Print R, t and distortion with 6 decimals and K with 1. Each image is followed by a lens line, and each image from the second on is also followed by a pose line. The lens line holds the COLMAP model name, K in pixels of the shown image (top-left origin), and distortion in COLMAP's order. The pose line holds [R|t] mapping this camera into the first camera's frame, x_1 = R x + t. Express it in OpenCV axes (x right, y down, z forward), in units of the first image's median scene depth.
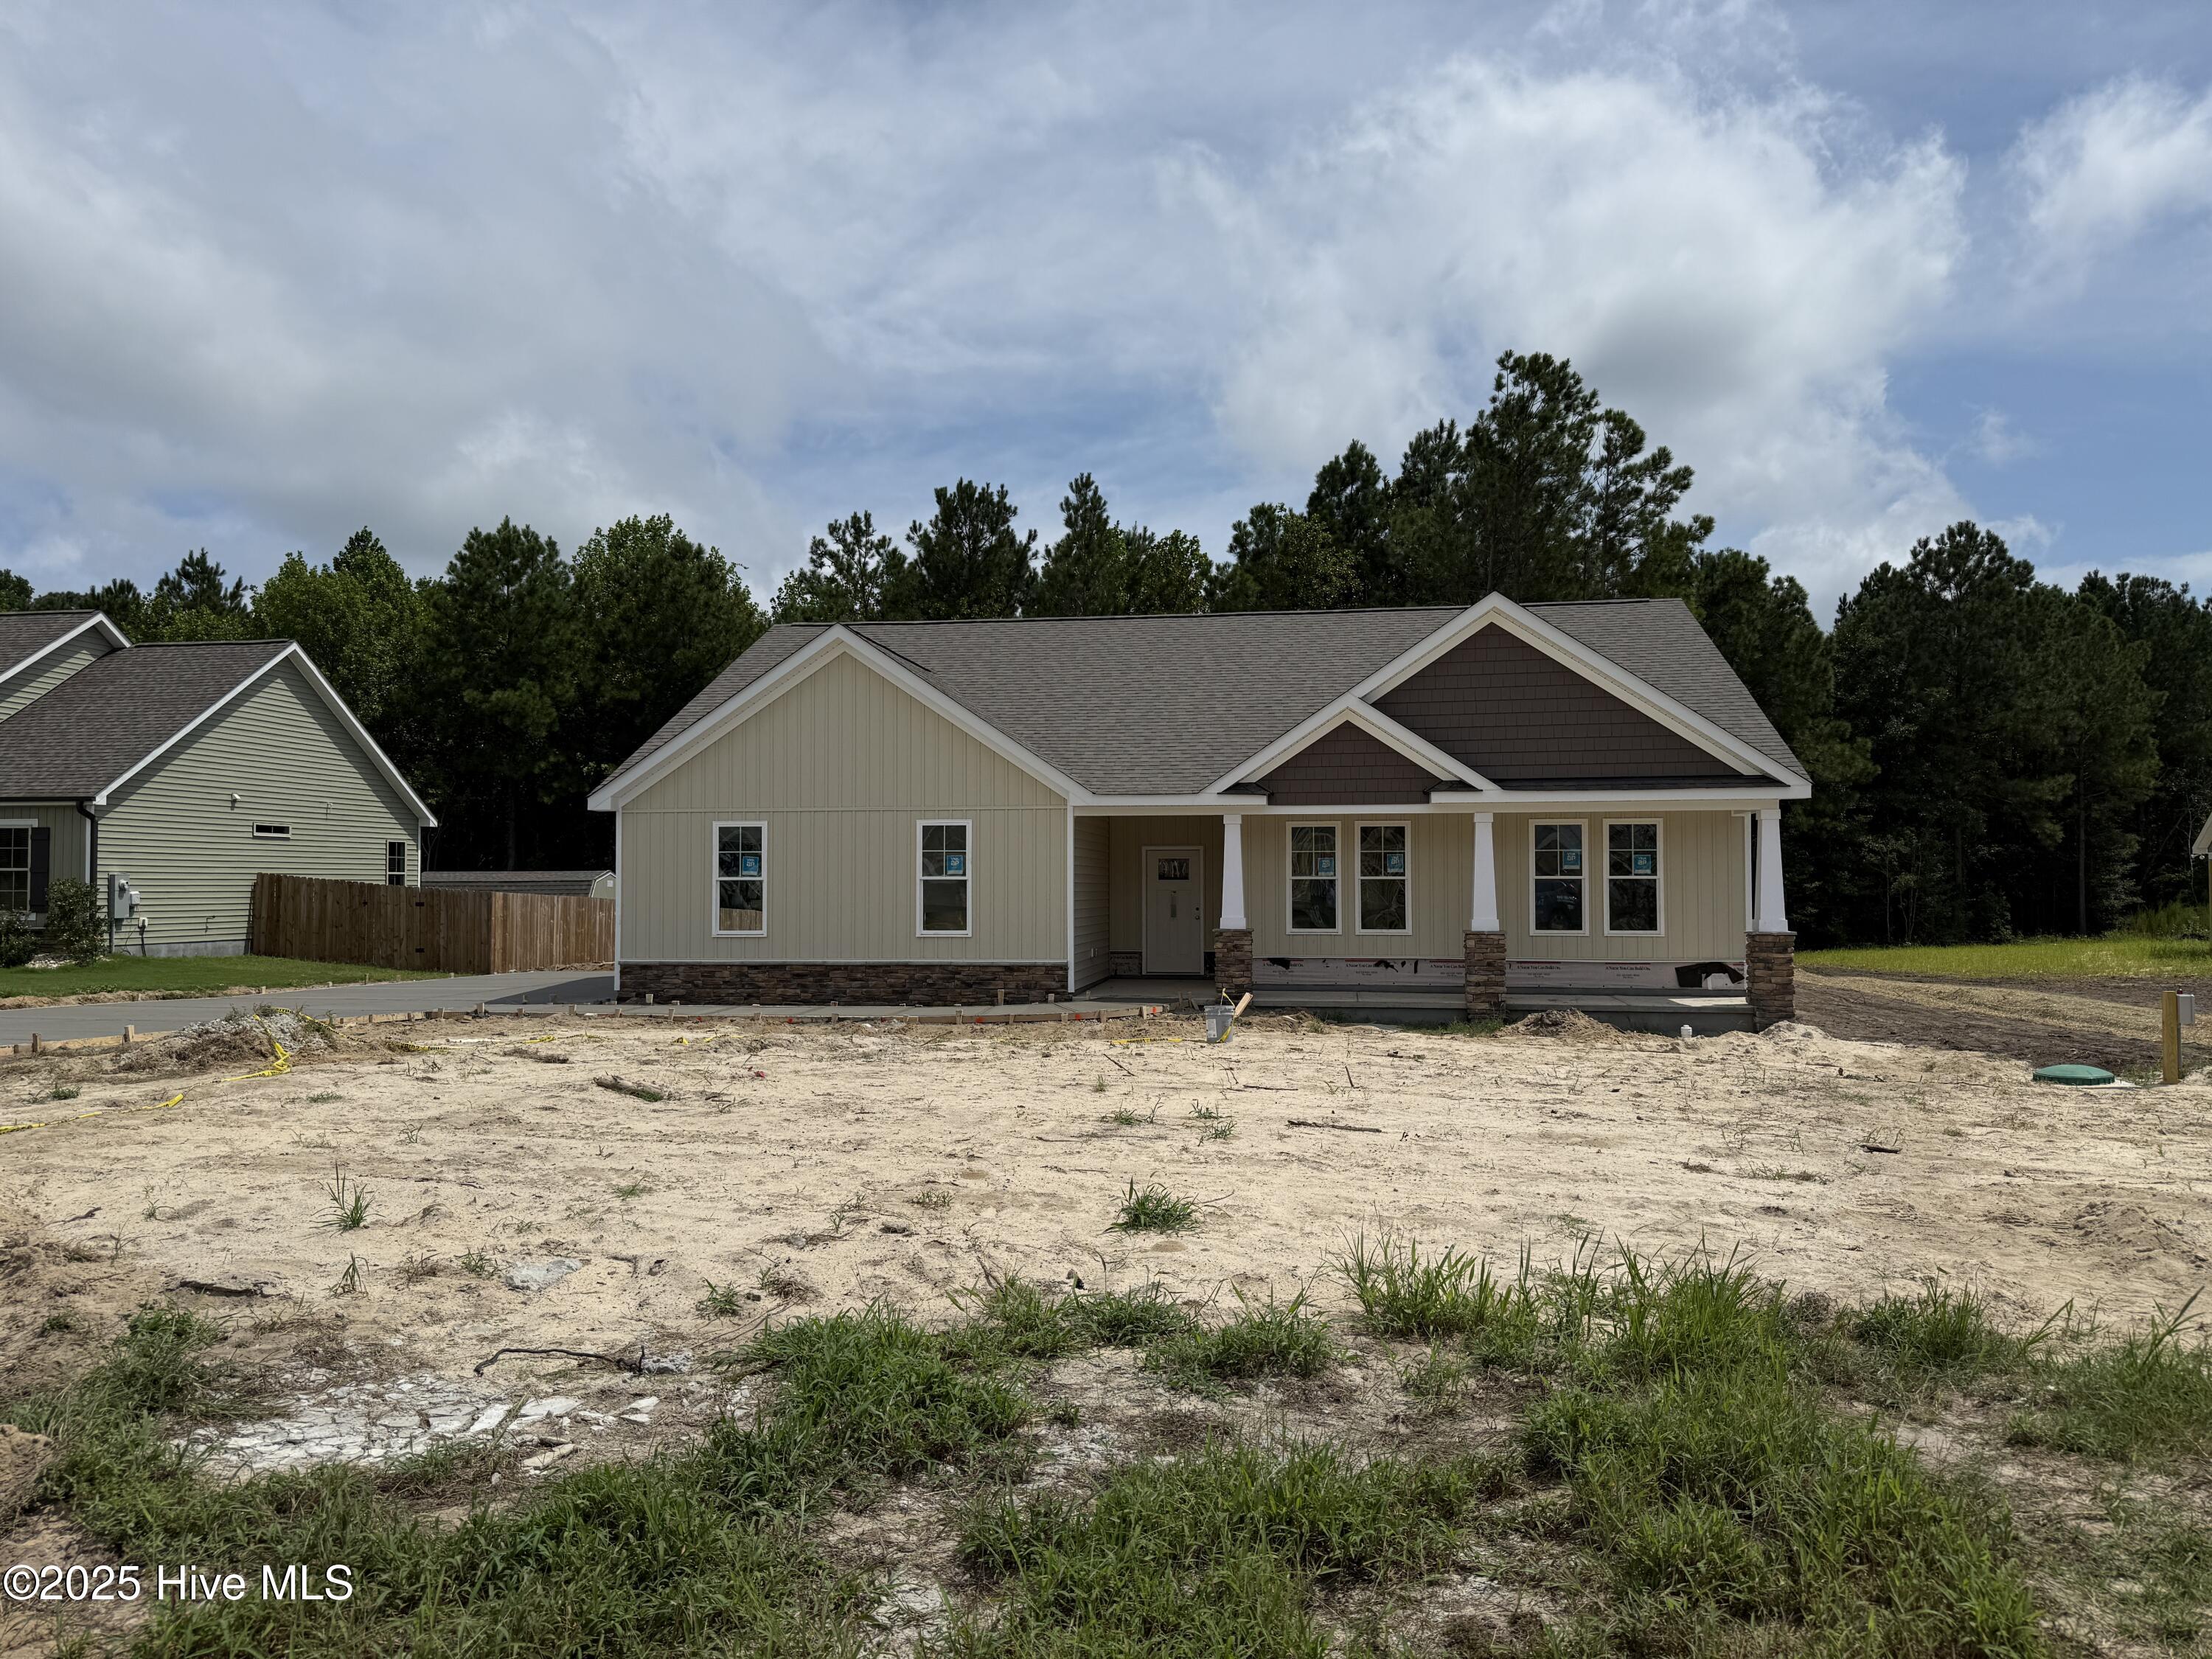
lens RADIAL K [[1546.9, 0, 1112.5], [0, 1546.9, 851.3], [0, 0, 1]] dist [0.066039, -0.084129]
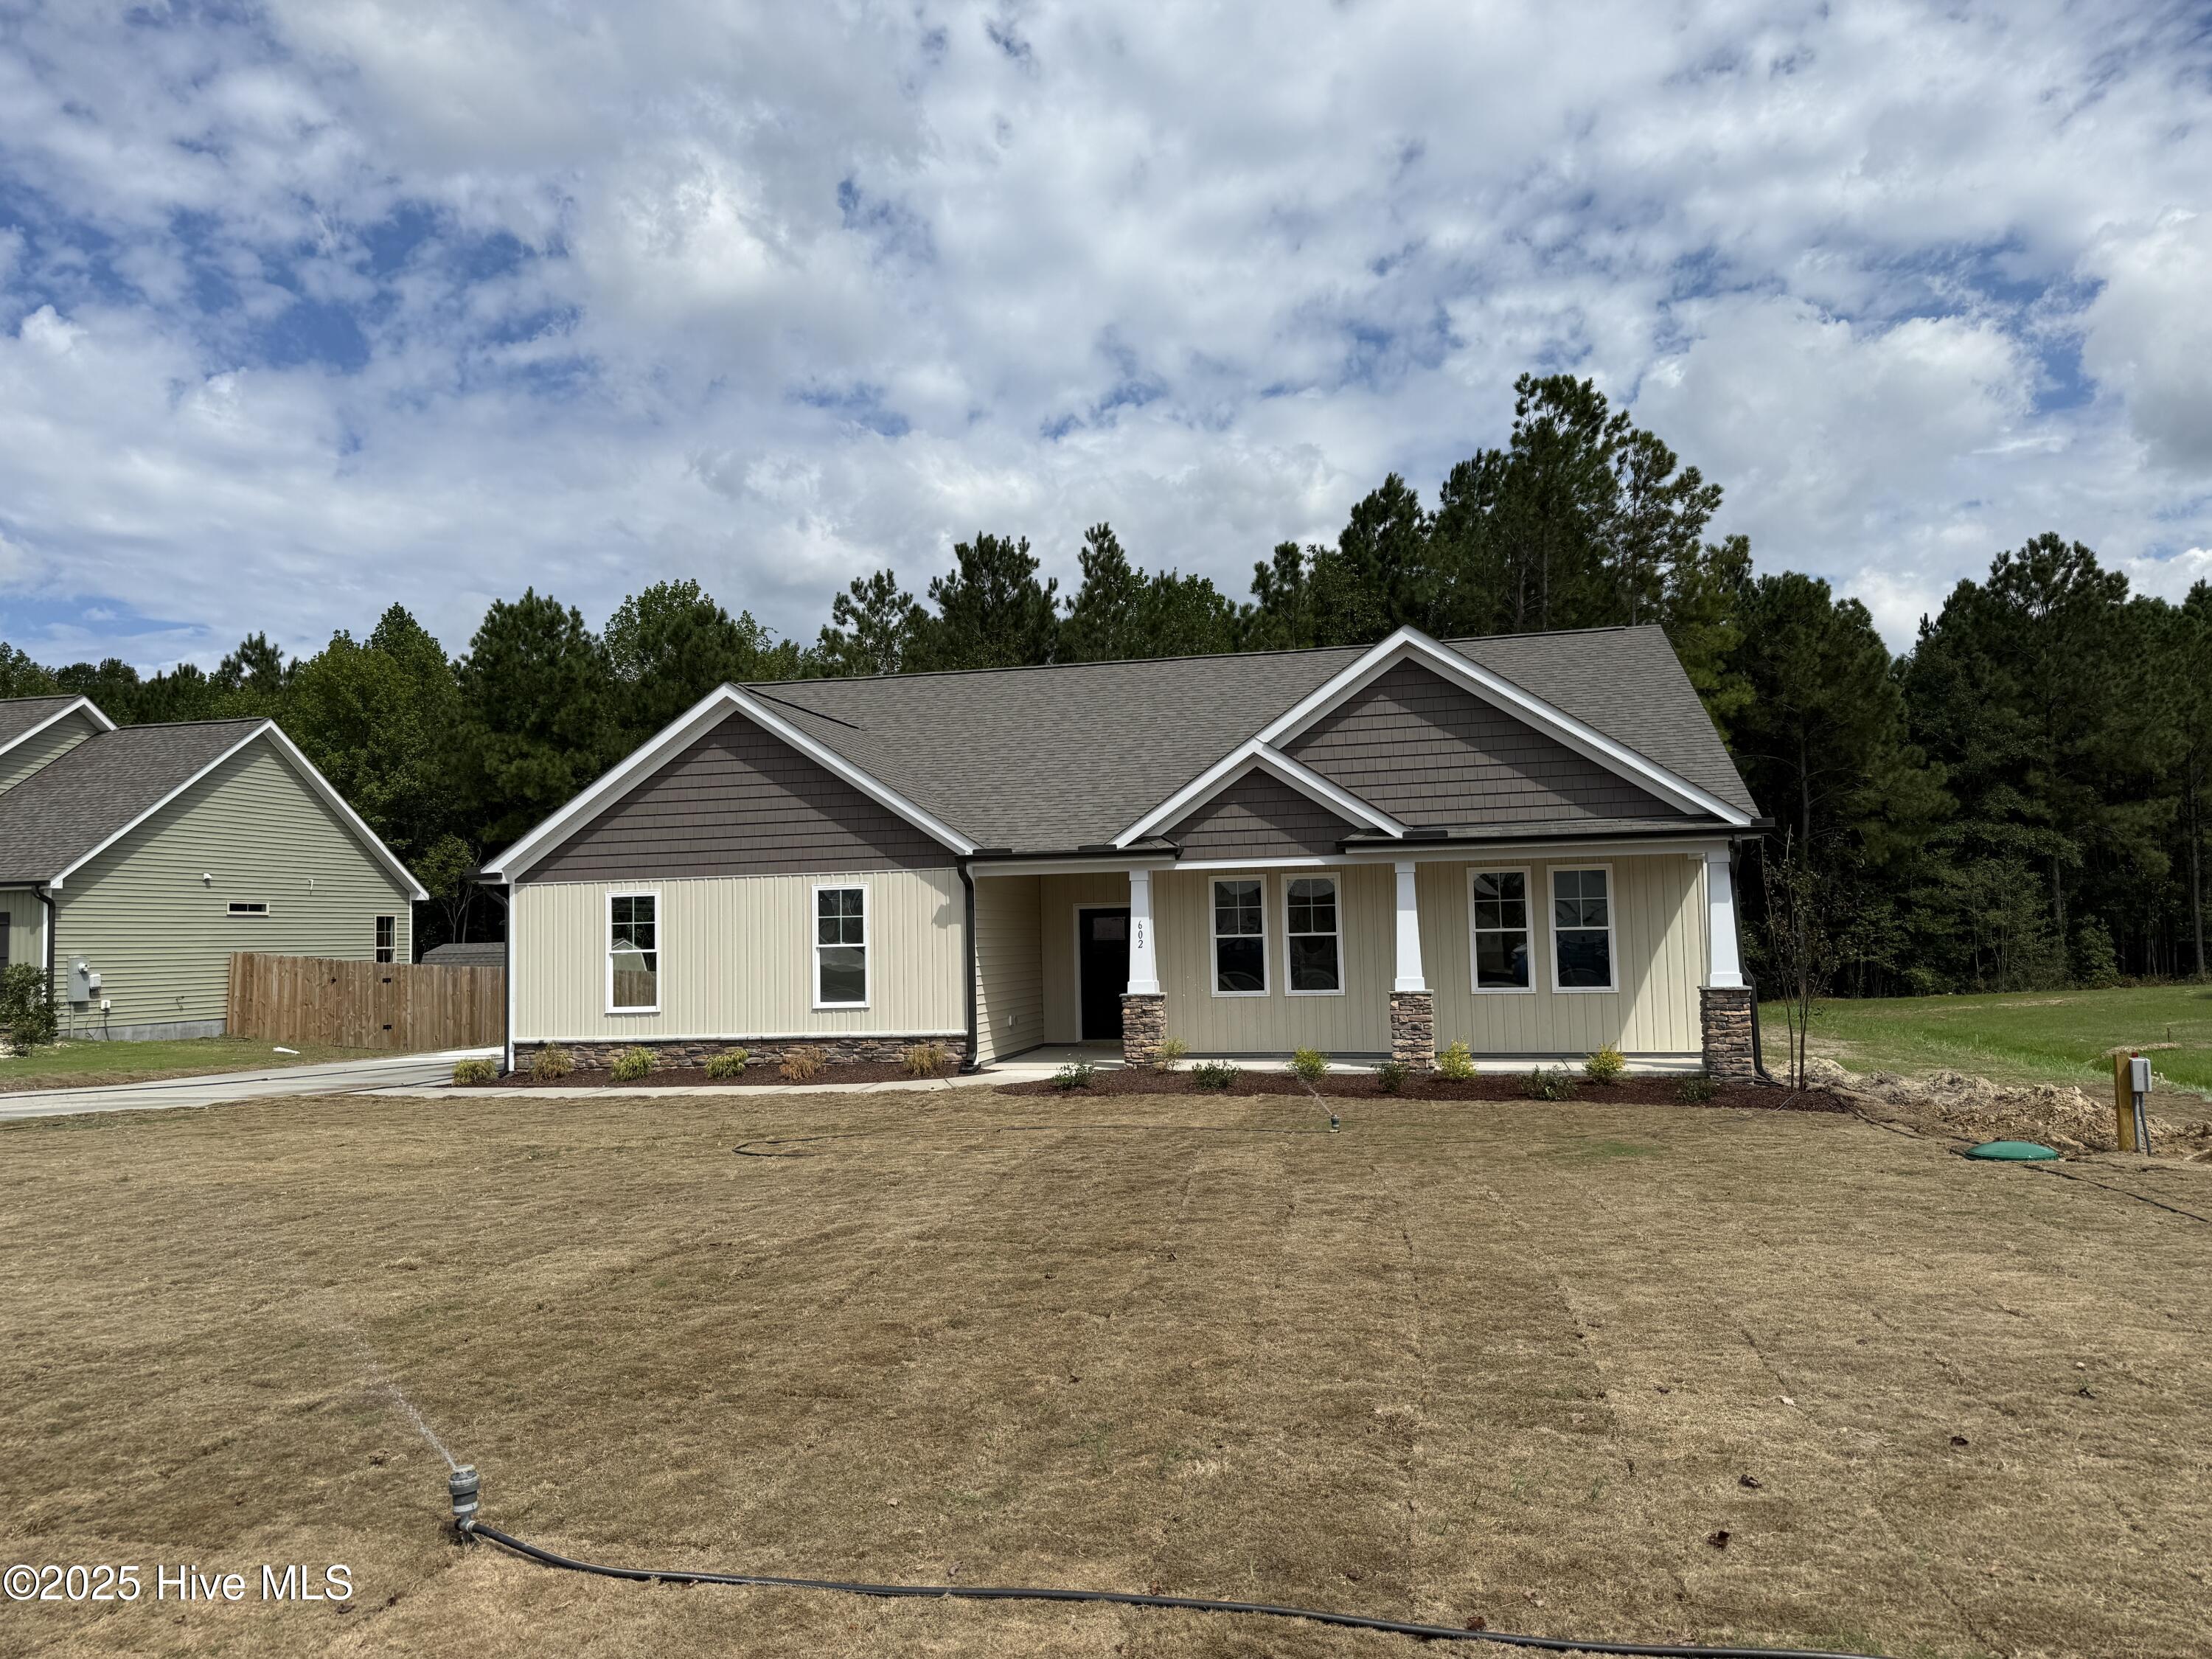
lens RADIAL K [[1546.9, 0, 1104.4], [0, 1546.9, 868.2], [0, 0, 1]] dist [0.066039, -0.084129]
pose [[0.997096, -0.026099, -0.071547, 0.092361], [0.024507, 0.999434, -0.023035, -0.003195], [0.072108, 0.021215, 0.997171, 0.052846]]
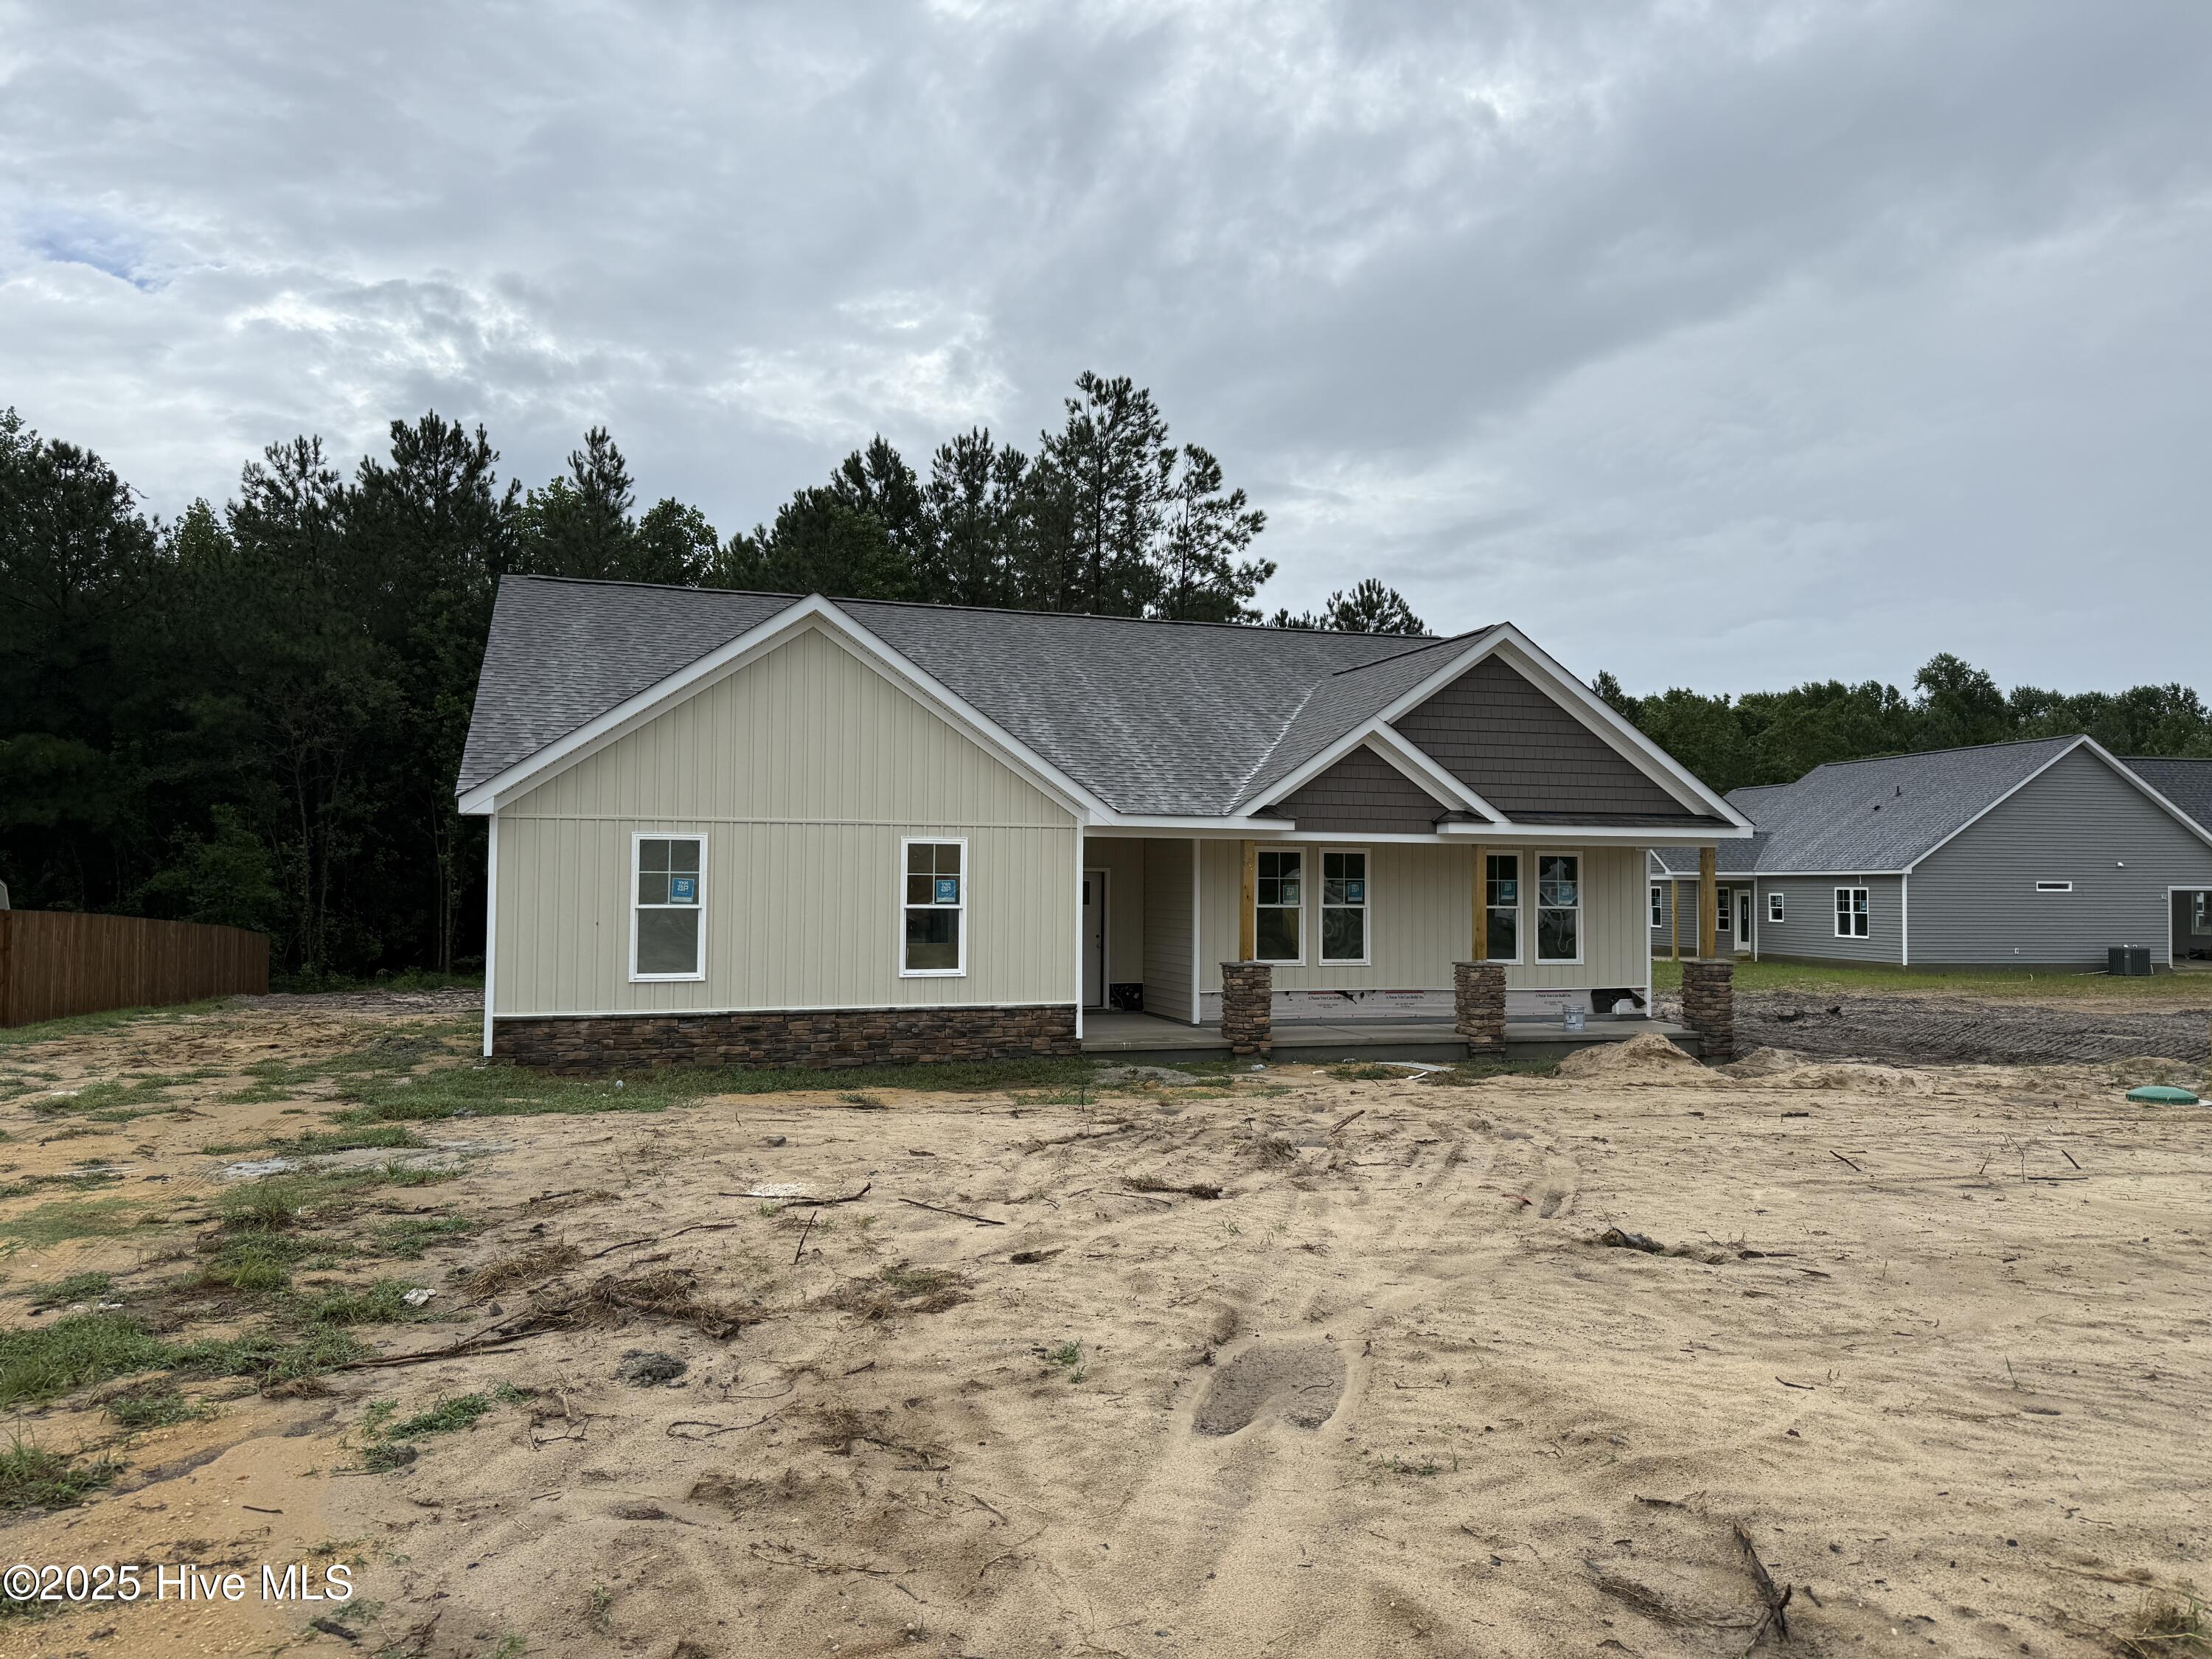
lens RADIAL K [[1546.9, 0, 1105.1], [0, 1546.9, 825.0], [0, 0, 1]] dist [0.066039, -0.084129]
pose [[0.895319, 0.025892, 0.444673, -0.306396], [-0.018576, 0.999611, -0.020802, -0.008602], [-0.445039, 0.010364, 0.895451, 0.157654]]
